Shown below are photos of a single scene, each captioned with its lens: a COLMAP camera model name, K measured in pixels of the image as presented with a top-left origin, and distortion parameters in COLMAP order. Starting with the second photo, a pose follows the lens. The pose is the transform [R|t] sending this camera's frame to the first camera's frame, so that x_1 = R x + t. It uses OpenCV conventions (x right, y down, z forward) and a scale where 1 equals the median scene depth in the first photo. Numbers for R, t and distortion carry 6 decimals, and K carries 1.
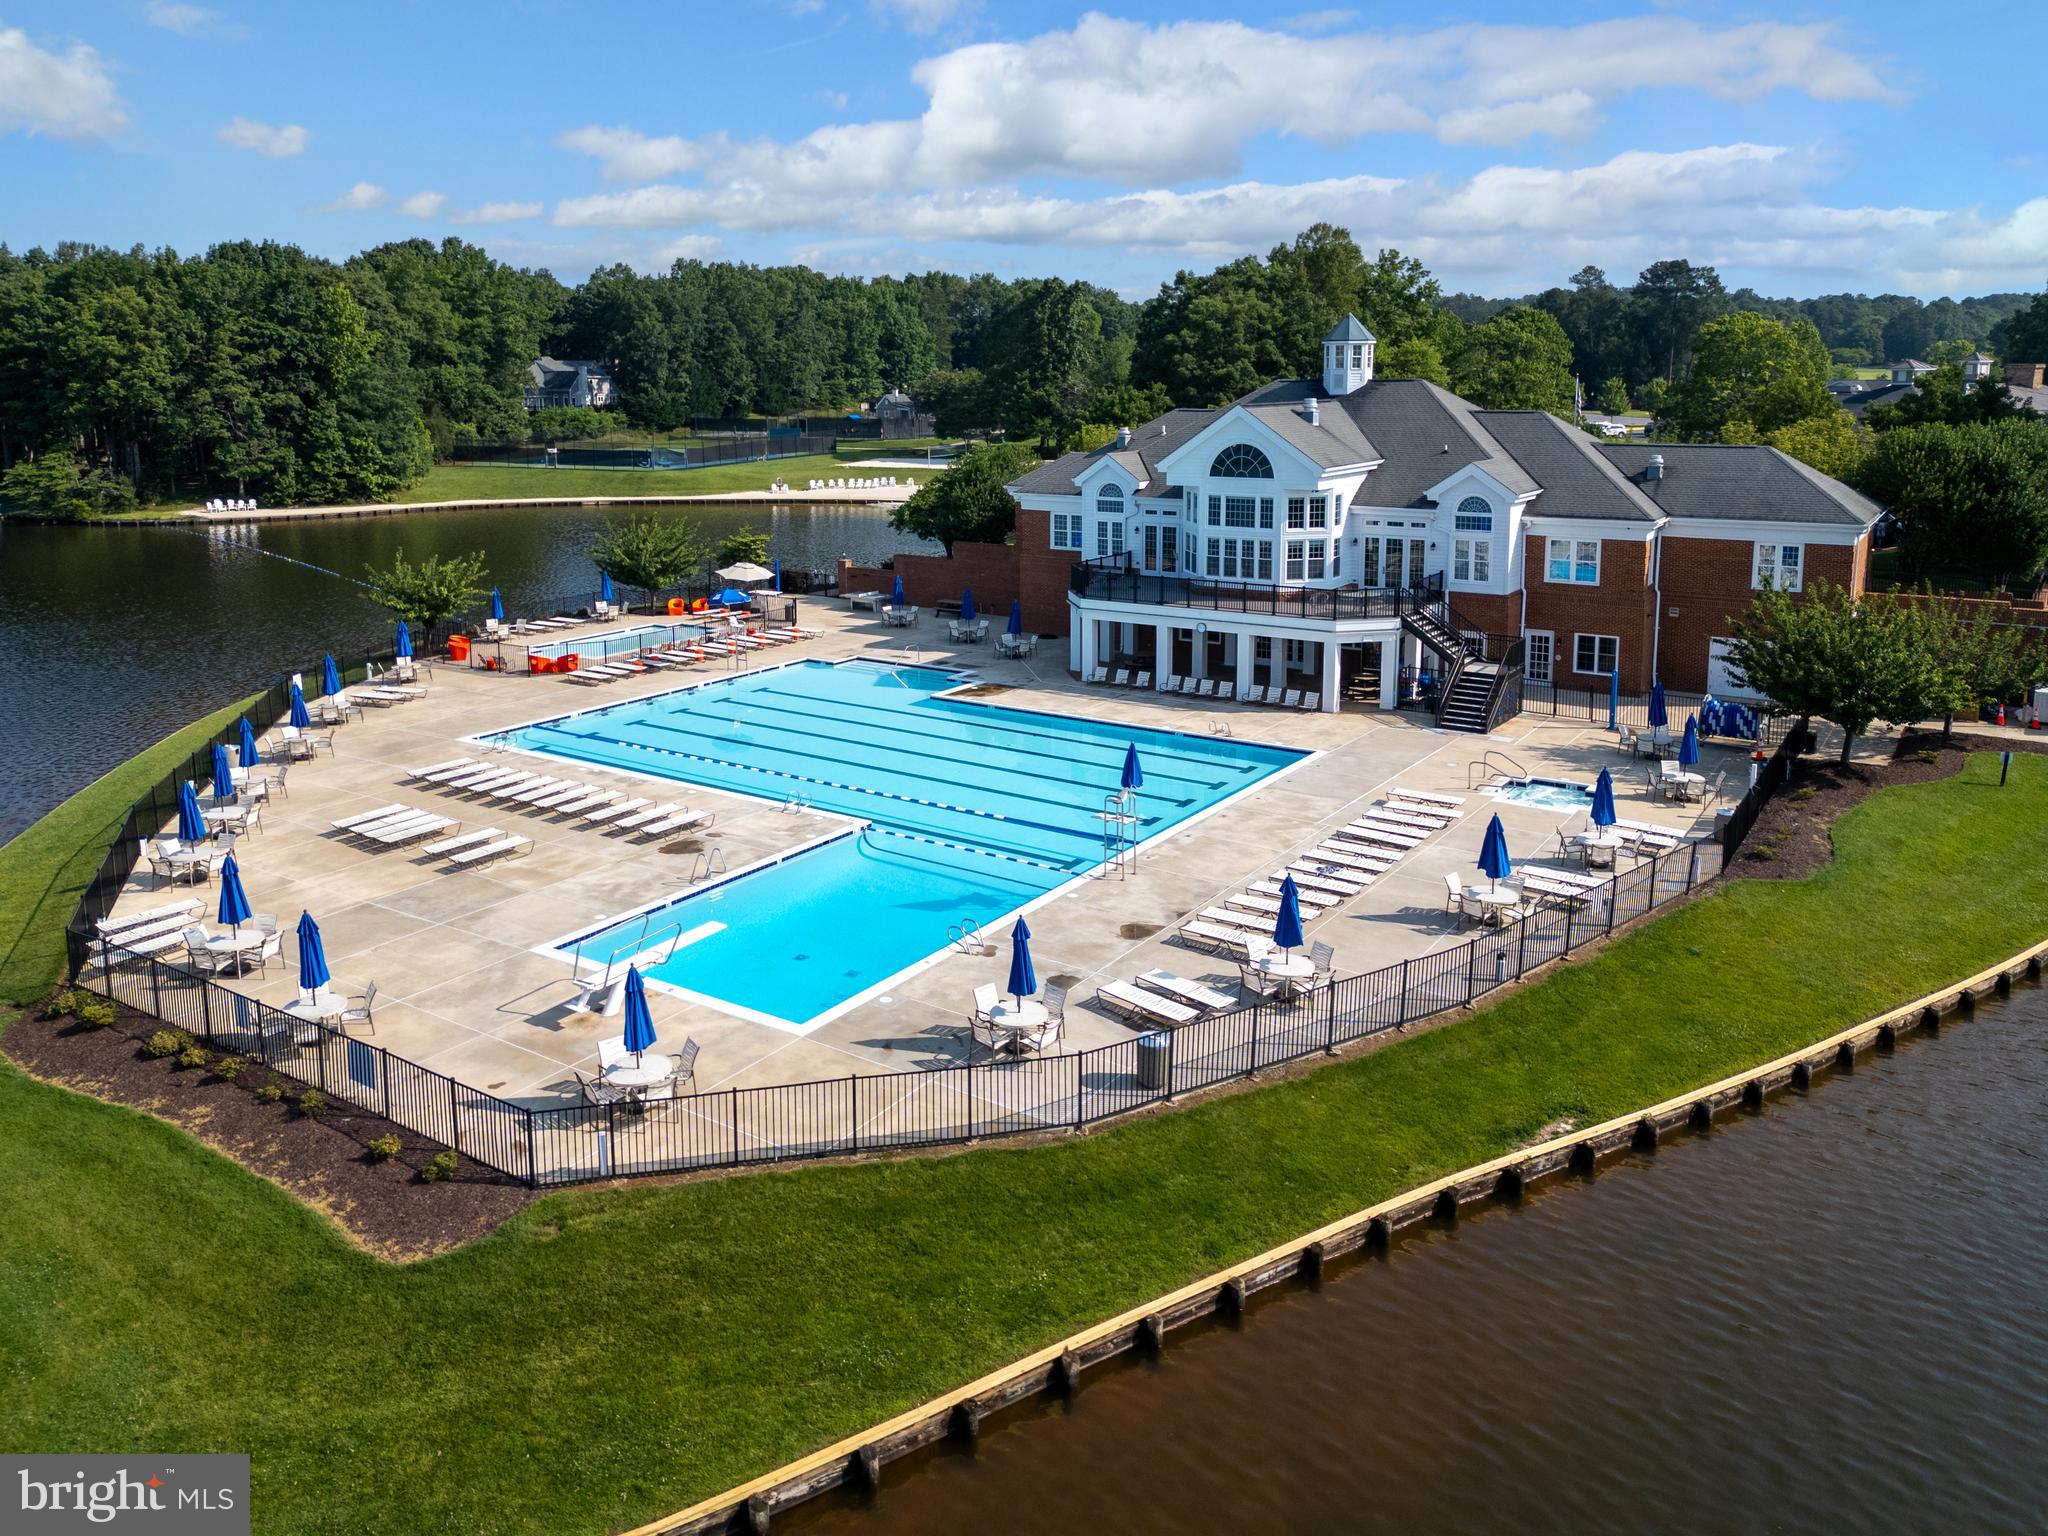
lens RADIAL K [[1497.6, 0, 1035.5], [0, 1497.6, 596.4], [0, 0, 1]] dist [0.077609, -0.120035]
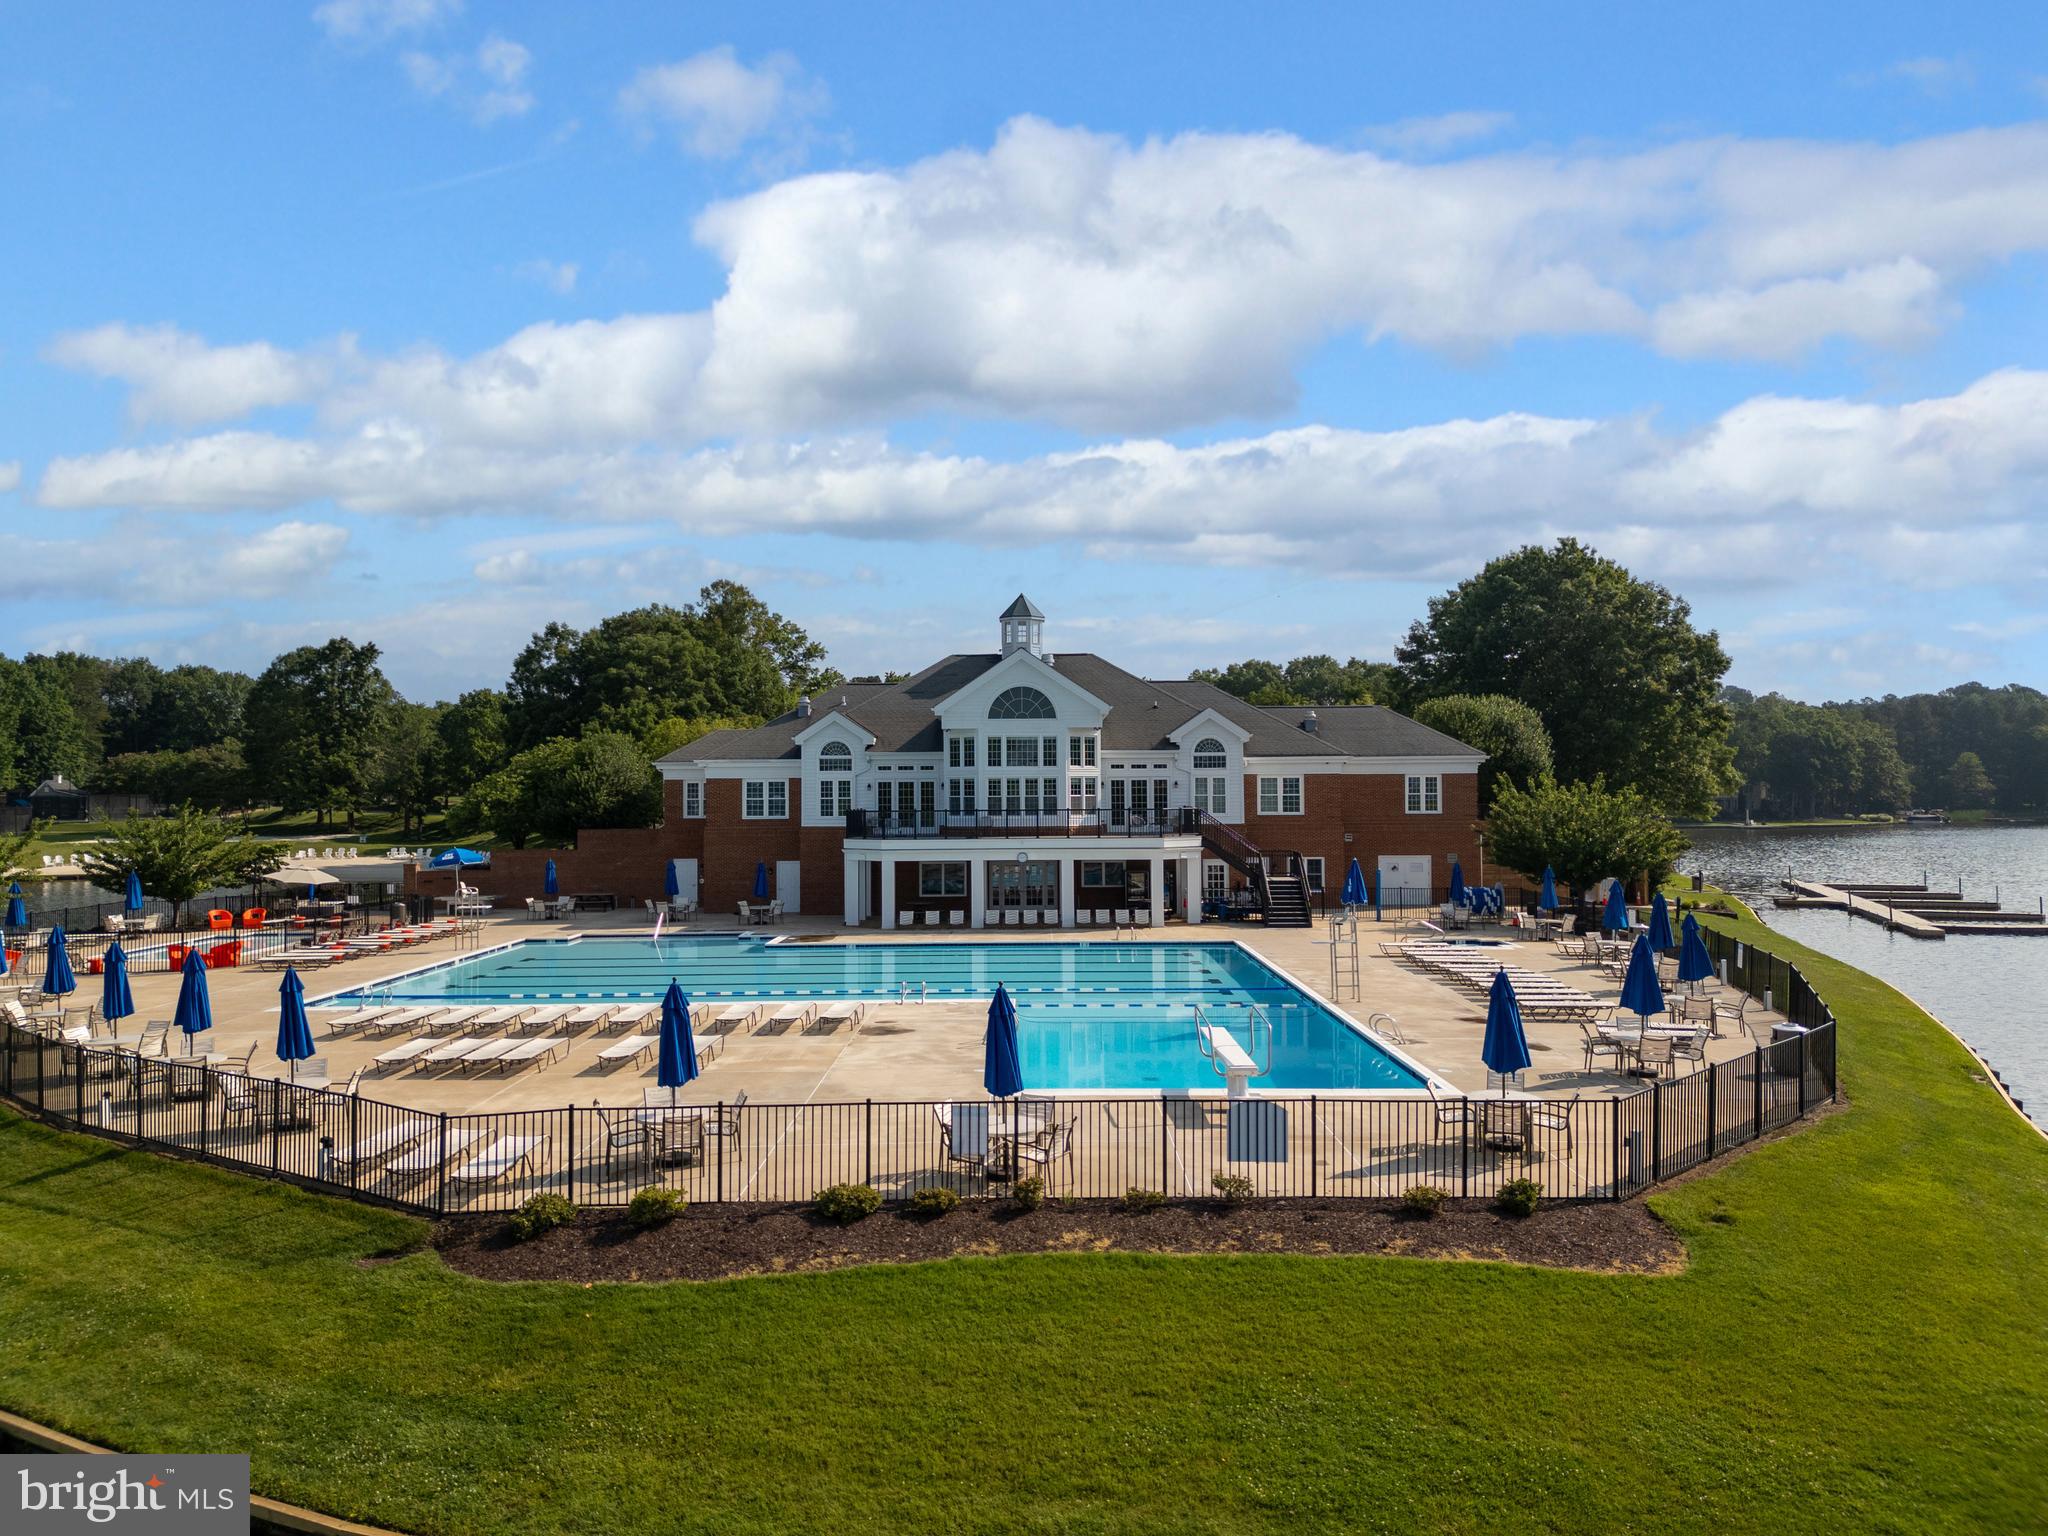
lens RADIAL K [[1426.9, 0, 1015.9], [0, 1426.9, 767.6], [0, 0, 1]] dist [0.084699, -0.097550]
pose [[0.834279, 0.014053, 0.551164, -0.409400], [0.082575, 0.985215, -0.150111, 0.101700], [-0.545124, 0.170746, 0.820783, 0.202317]]
